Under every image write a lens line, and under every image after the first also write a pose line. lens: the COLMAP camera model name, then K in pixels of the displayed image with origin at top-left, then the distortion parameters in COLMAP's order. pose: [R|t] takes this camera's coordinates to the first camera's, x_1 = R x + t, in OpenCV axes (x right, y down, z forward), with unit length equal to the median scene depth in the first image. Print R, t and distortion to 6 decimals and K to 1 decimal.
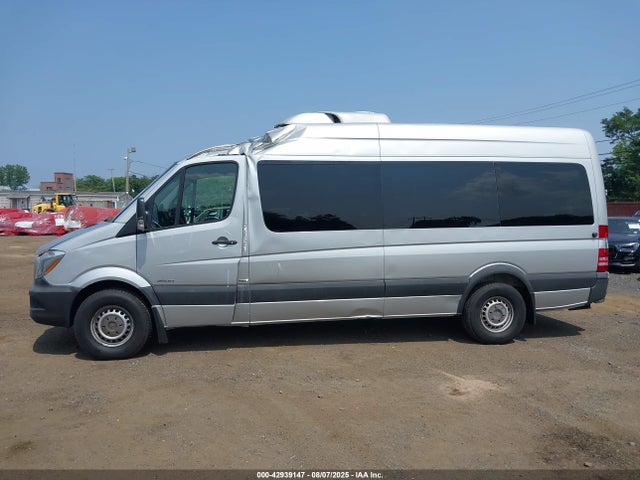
lens RADIAL K [[513.4, 0, 325.3], [0, 513.4, 238.6], [0, 0, 1]] dist [0.026693, -0.058130]
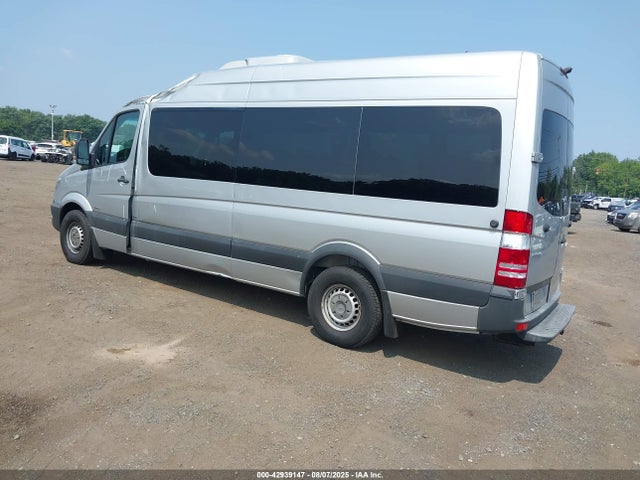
lens RADIAL K [[513.4, 0, 321.2], [0, 513.4, 242.4], [0, 0, 1]] dist [0.026693, -0.058130]
pose [[0.719625, 0.156494, -0.676498, 0.885555], [-0.123975, 0.987574, 0.096576, -0.021774], [0.683205, 0.014370, 0.730085, 0.454729]]
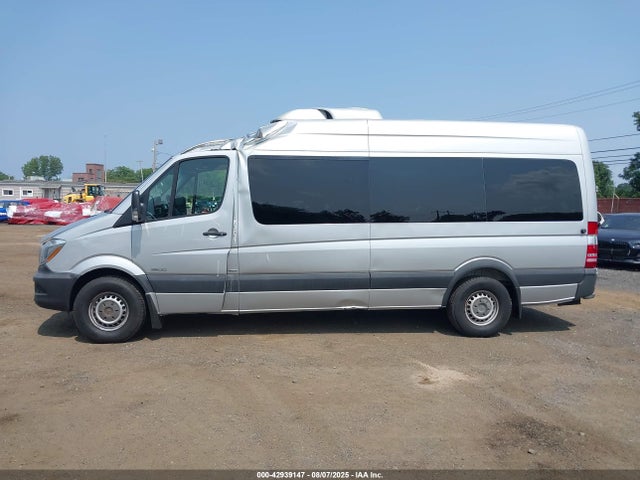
lens RADIAL K [[513.4, 0, 326.2], [0, 513.4, 238.6], [0, 0, 1]] dist [0.026693, -0.058130]
pose [[0.998657, 0.013198, -0.050098, 0.081322], [-0.012469, 0.999812, 0.014839, -0.001376], [0.050284, -0.014195, 0.998634, -0.032888]]
